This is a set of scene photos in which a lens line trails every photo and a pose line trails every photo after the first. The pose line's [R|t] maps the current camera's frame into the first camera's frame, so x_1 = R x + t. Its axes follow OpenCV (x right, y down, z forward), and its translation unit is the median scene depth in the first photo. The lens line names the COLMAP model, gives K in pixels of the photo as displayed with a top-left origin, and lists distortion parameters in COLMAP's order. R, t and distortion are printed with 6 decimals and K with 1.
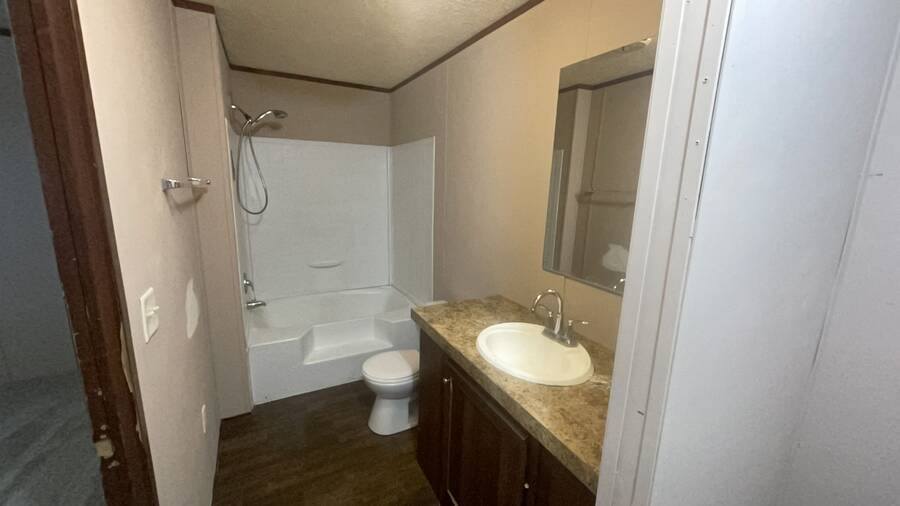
lens RADIAL K [[351.8, 0, 450.0], [0, 351.8, 253.0], [0, 0, 1]] dist [0.000878, -0.000019]
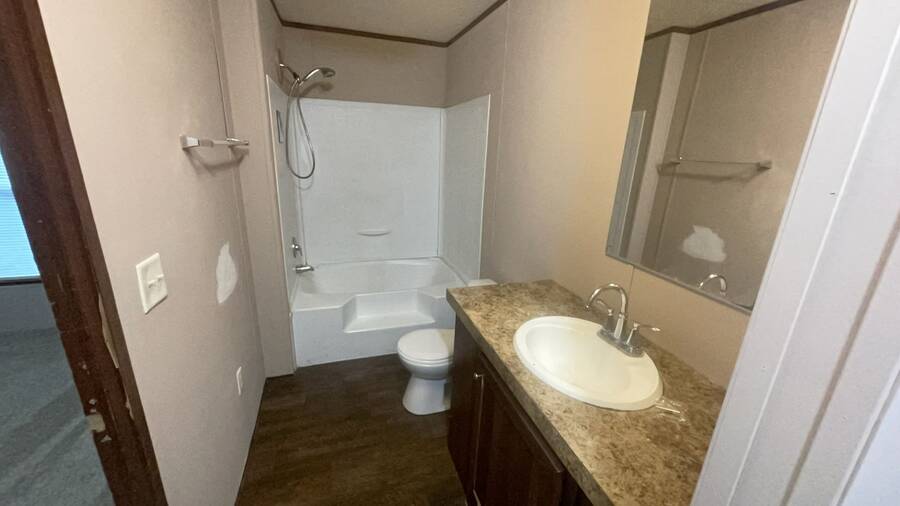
lens RADIAL K [[350.3, 0, 450.0], [0, 350.3, 253.0], [0, 0, 1]] dist [-0.002356, -0.000149]
pose [[0.984051, 0.060779, -0.167179, 0.041286], [-0.046449, 0.995008, 0.088331, -0.012468], [0.171713, -0.079157, 0.981962, 0.132001]]
